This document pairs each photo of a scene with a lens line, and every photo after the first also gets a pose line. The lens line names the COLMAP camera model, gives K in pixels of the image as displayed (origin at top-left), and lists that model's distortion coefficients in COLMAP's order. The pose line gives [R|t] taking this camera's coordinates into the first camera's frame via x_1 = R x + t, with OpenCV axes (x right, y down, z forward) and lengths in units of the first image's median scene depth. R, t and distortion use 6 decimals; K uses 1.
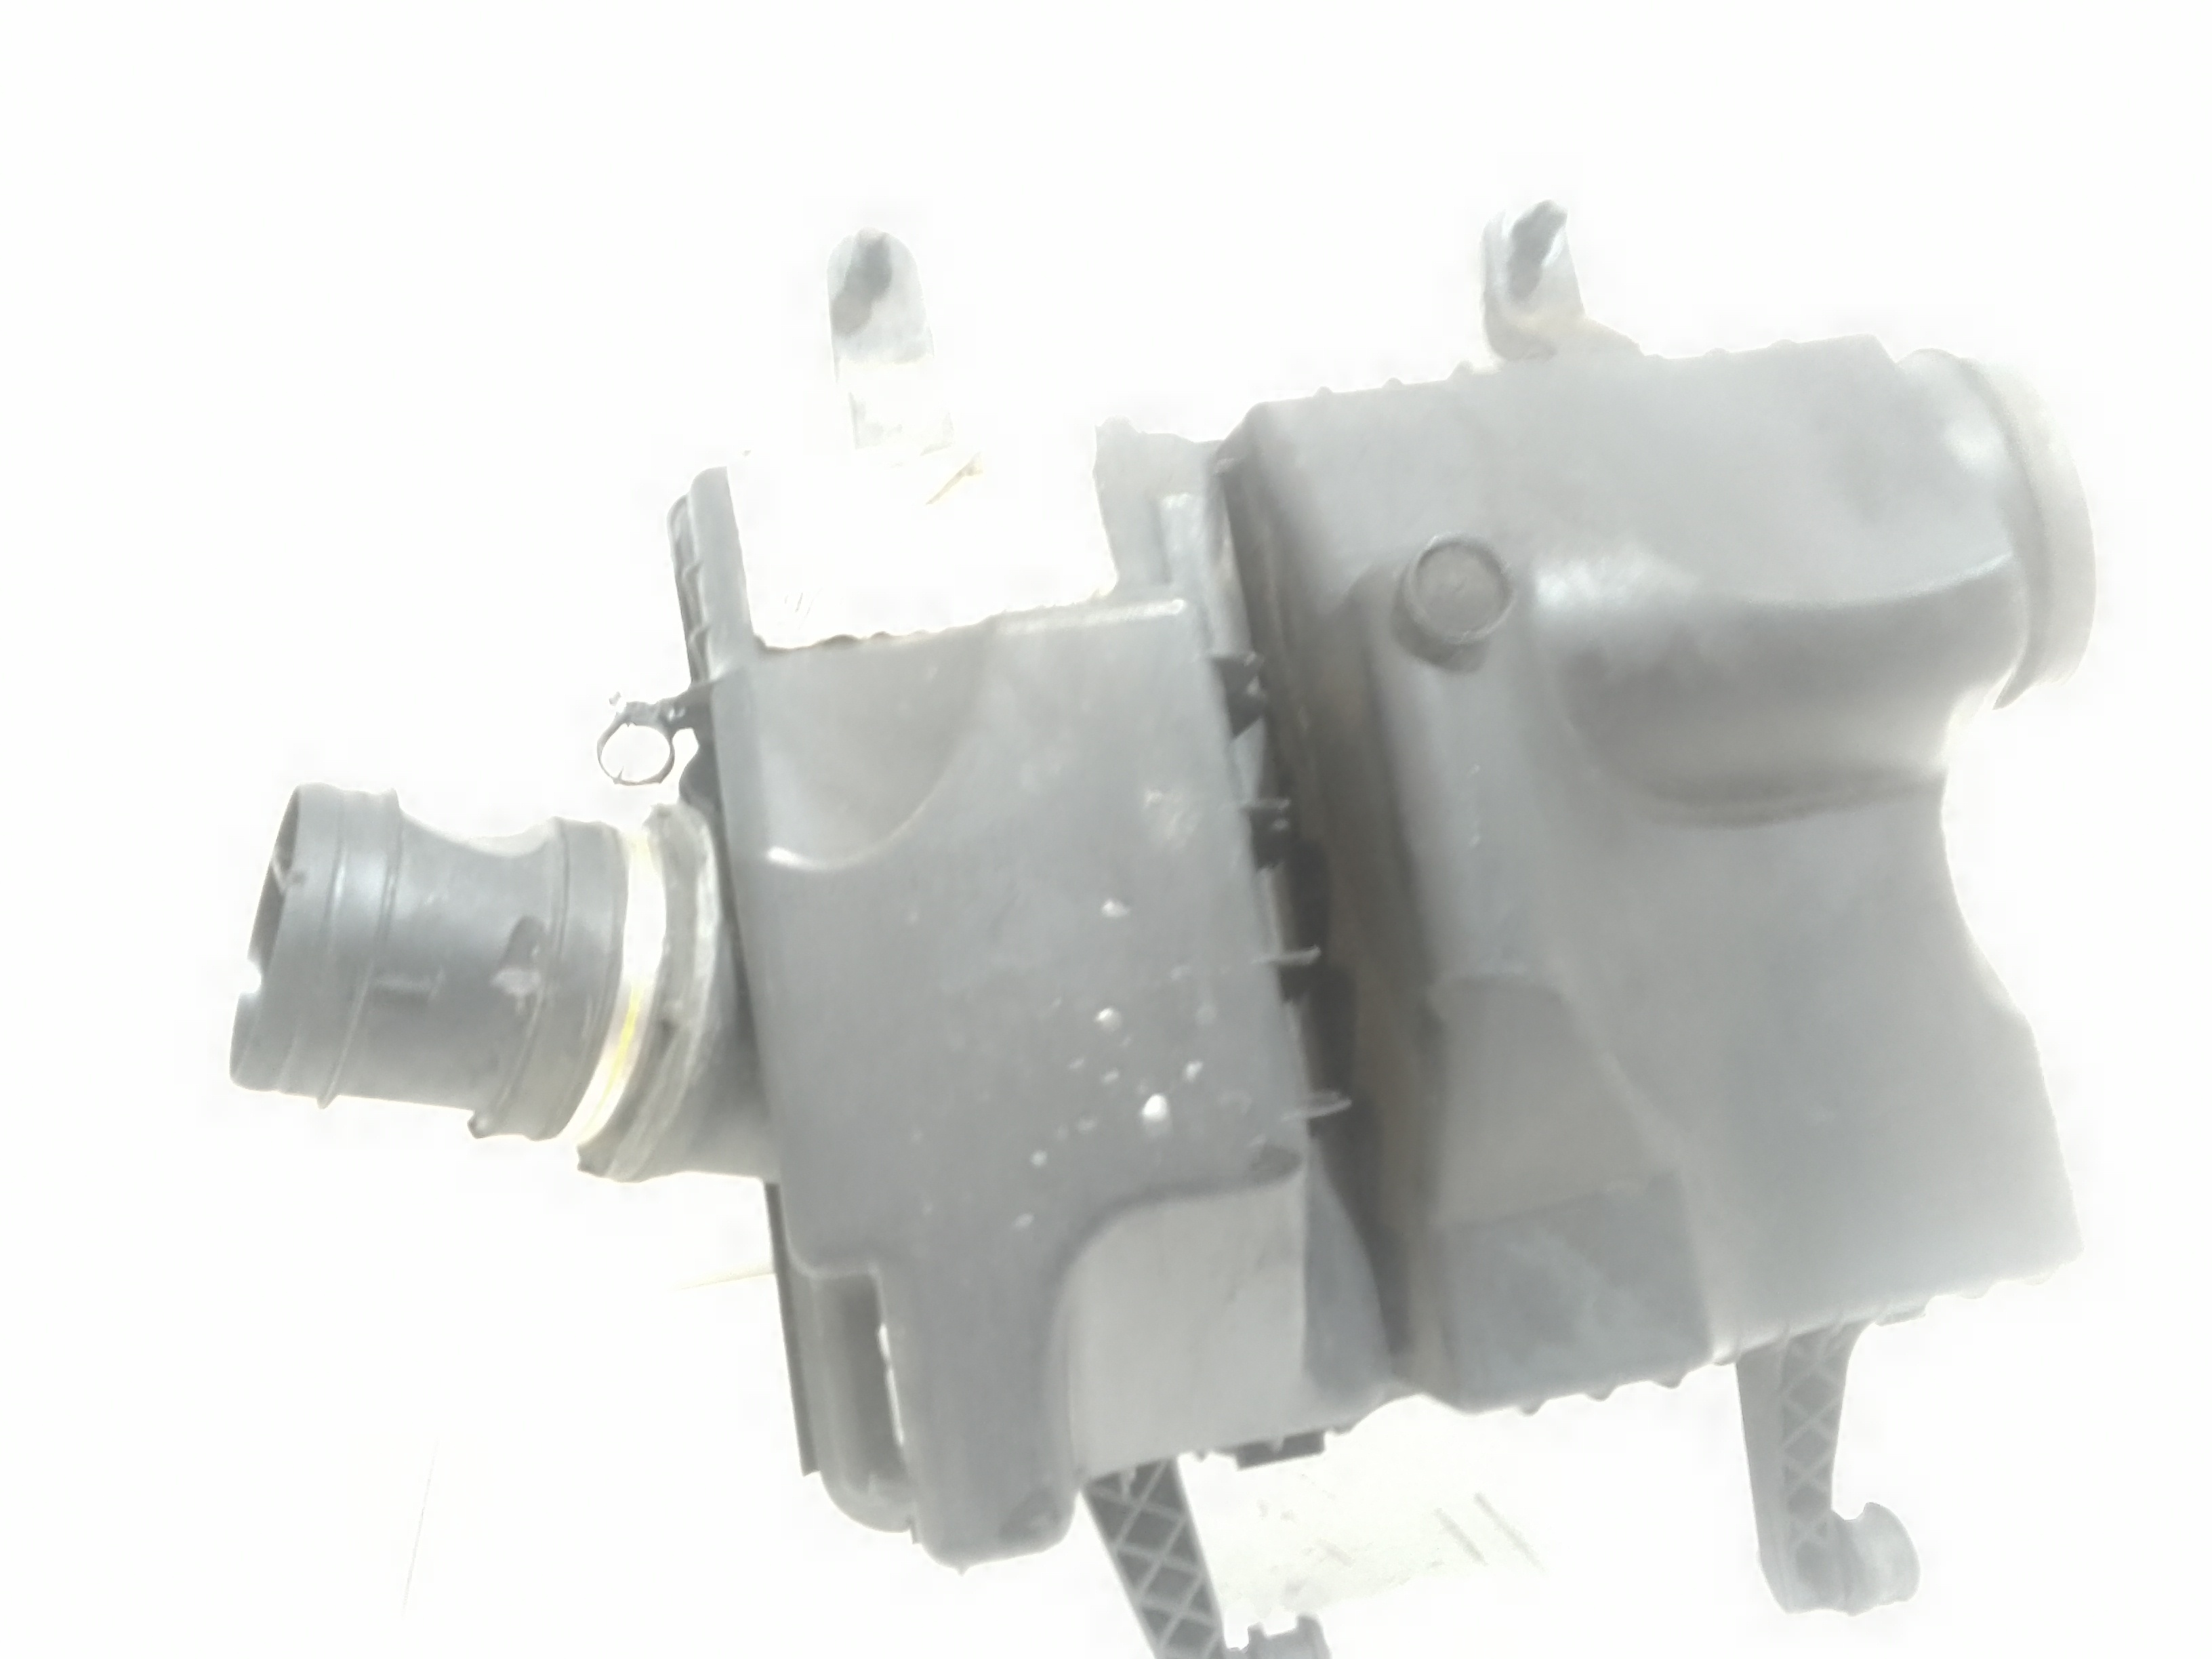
lens RADIAL K [[1792.8, 0, 1106.0], [0, 1792.8, 829.5], [0, 0, 1]] dist [-0.001794, -0.004135]
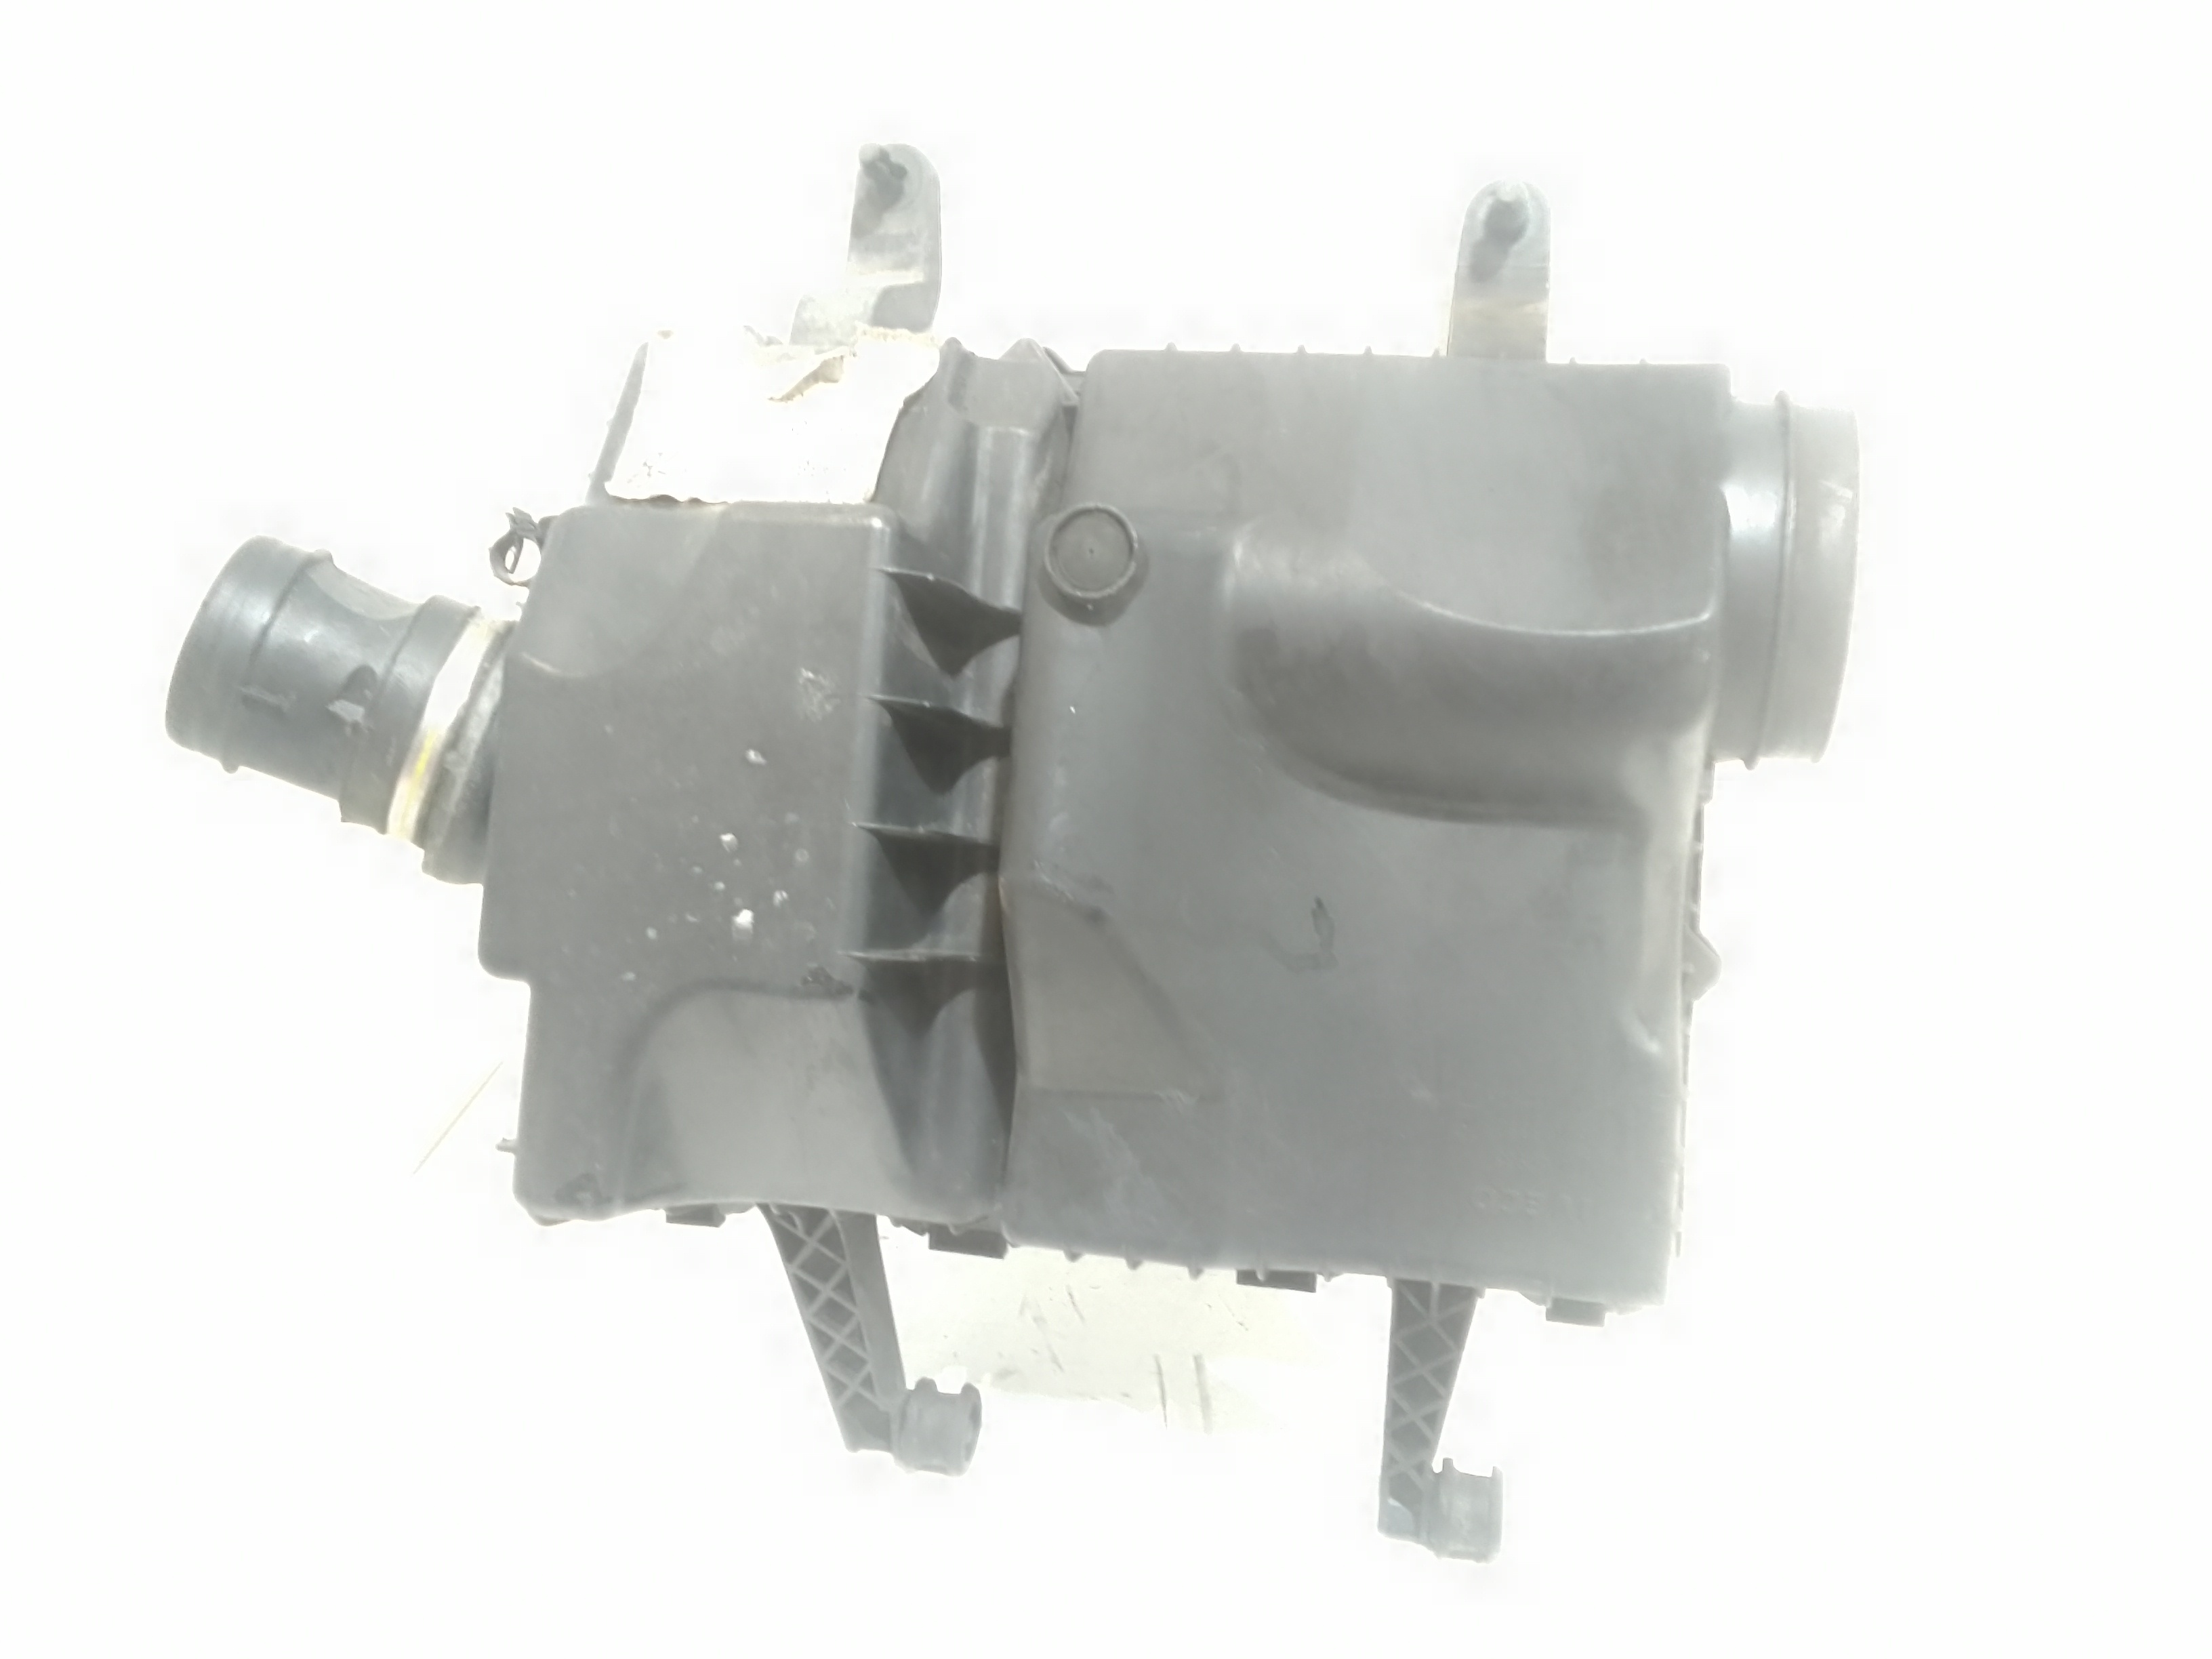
lens RADIAL K [[1792.8, 0, 1106.0], [0, 1792.8, 829.5], [0, 0, 1]] dist [-0.001794, -0.004135]
pose [[0.931471, 0.233427, -0.279057, 0.578006], [-0.205770, 0.970580, 0.125028, -0.110117], [0.300032, -0.059039, 0.952100, -0.107711]]
